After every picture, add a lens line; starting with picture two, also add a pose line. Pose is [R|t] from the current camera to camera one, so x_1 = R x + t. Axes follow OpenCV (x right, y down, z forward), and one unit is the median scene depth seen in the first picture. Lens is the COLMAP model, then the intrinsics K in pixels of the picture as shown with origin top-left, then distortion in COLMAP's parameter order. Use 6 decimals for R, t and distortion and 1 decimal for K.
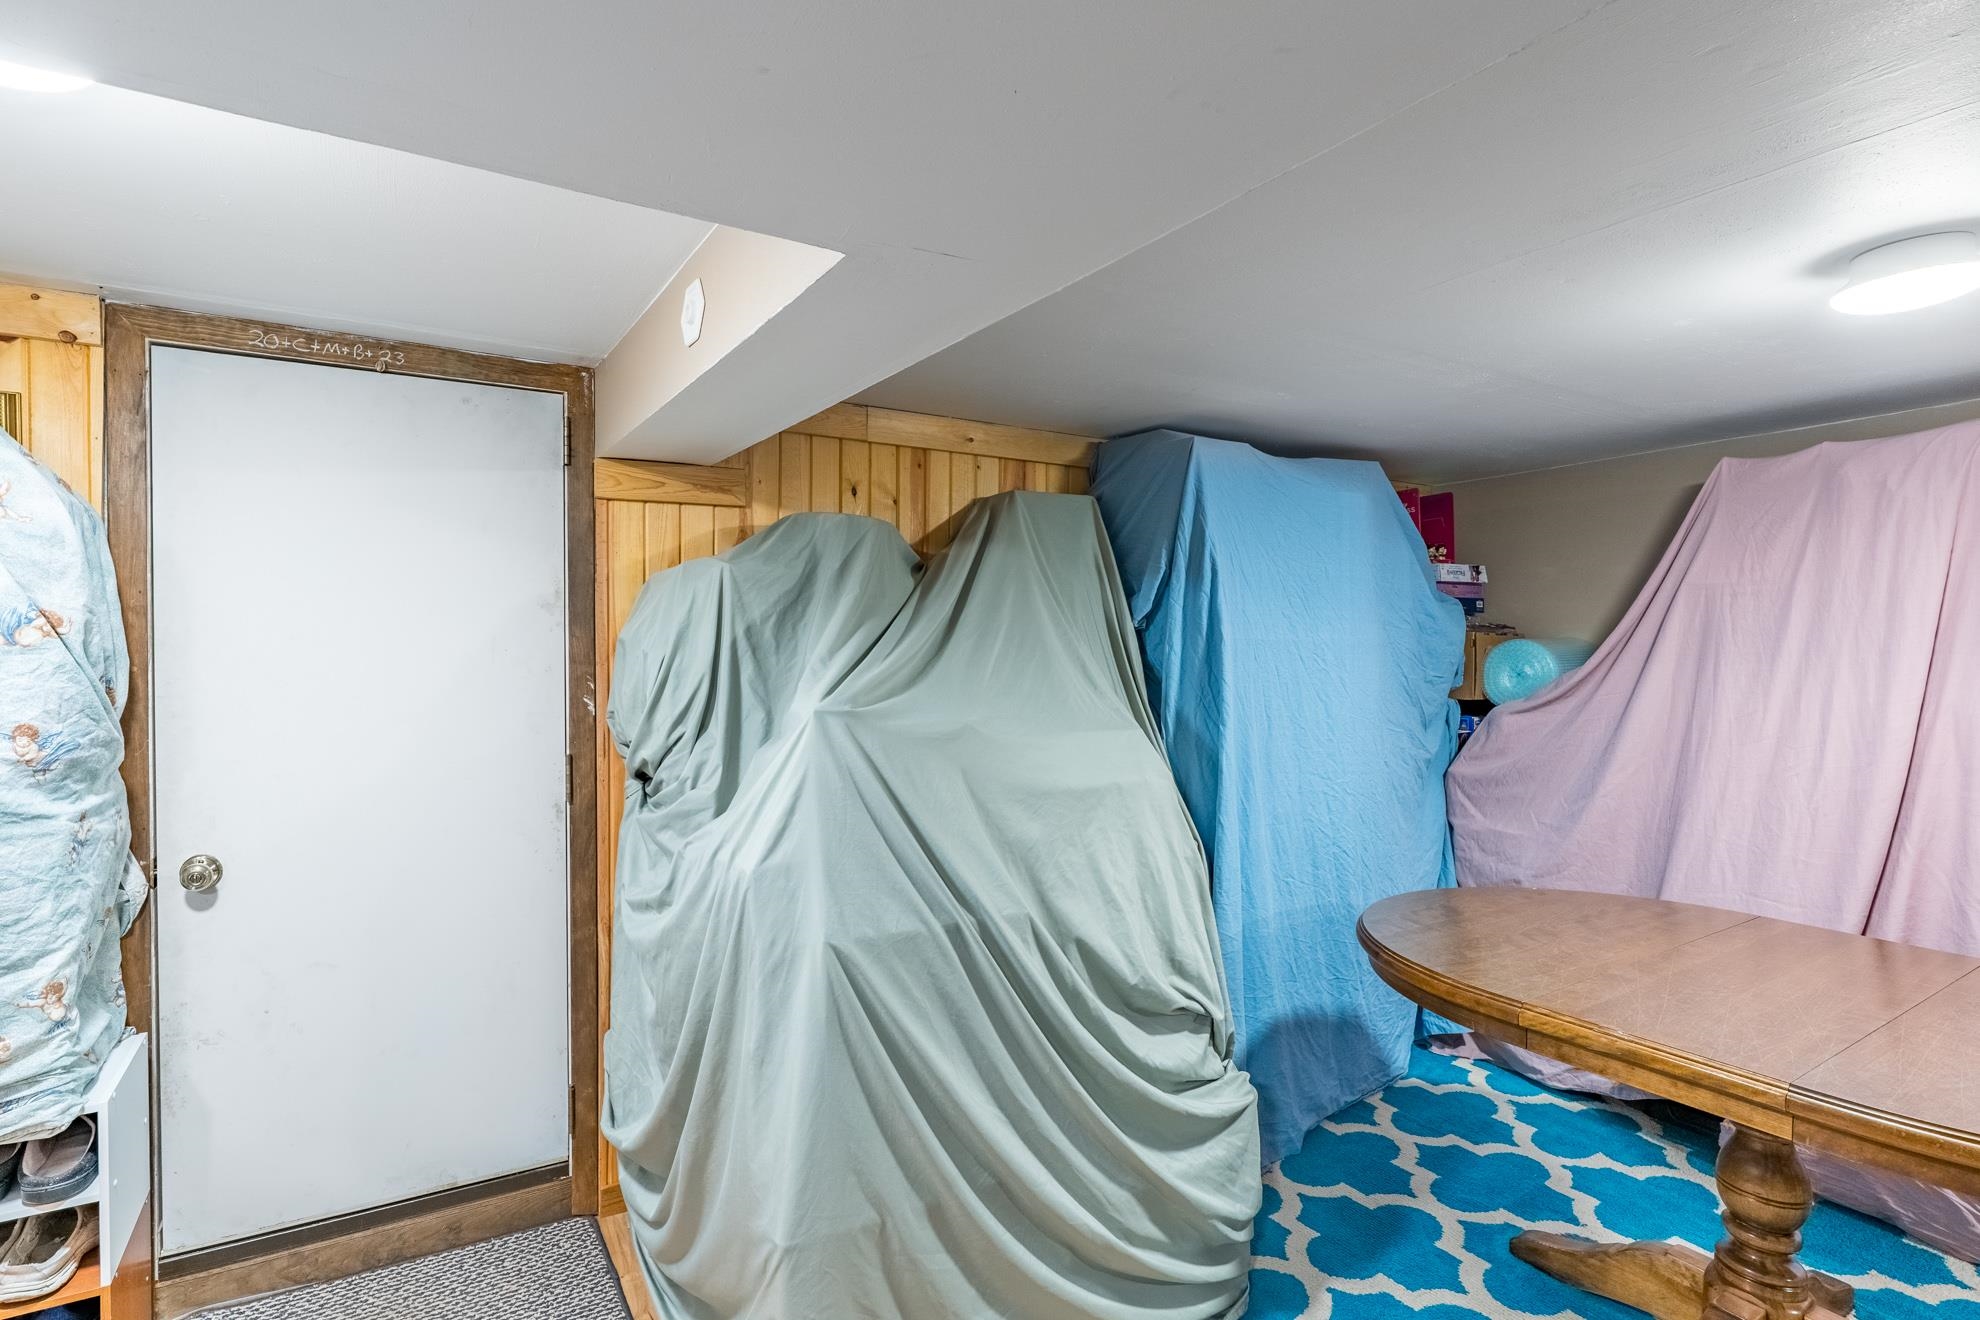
lens RADIAL K [[890.5, 0, 984.3], [0, 890.5, 668.9], [0, 0, 1]] dist [-0.011905, 0.004315]
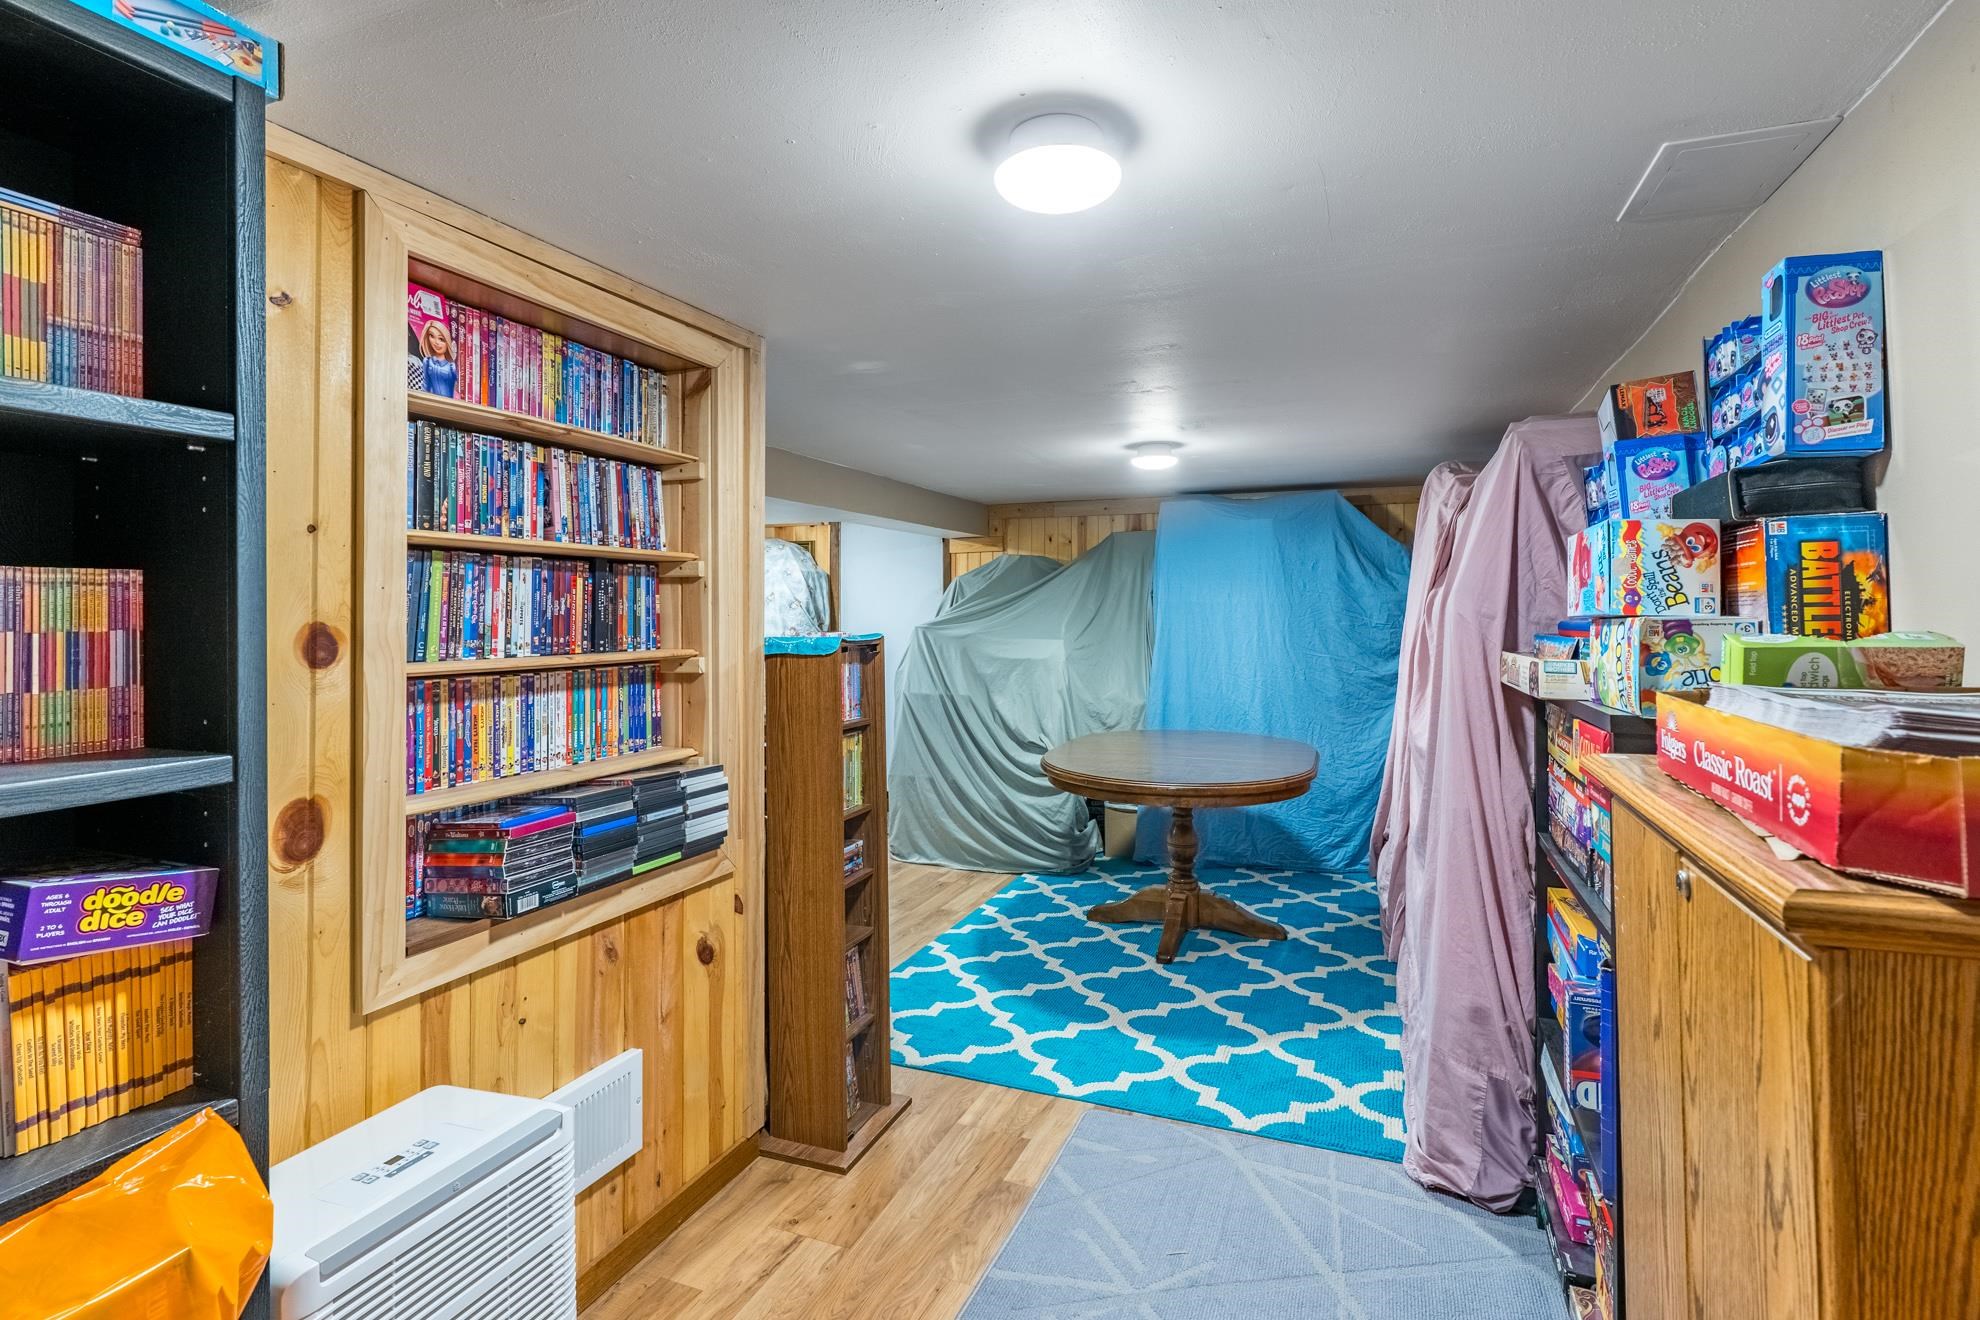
lens RADIAL K [[890.5, 0, 984.3], [0, 890.5, 668.9], [0, 0, 1]] dist [-0.011905, 0.004315]
pose [[0.655814, 0.035439, -0.754090, 2.111384], [-0.012404, 0.999269, 0.036174, 0.061568], [0.754821, -0.014369, 0.655774, -0.842471]]
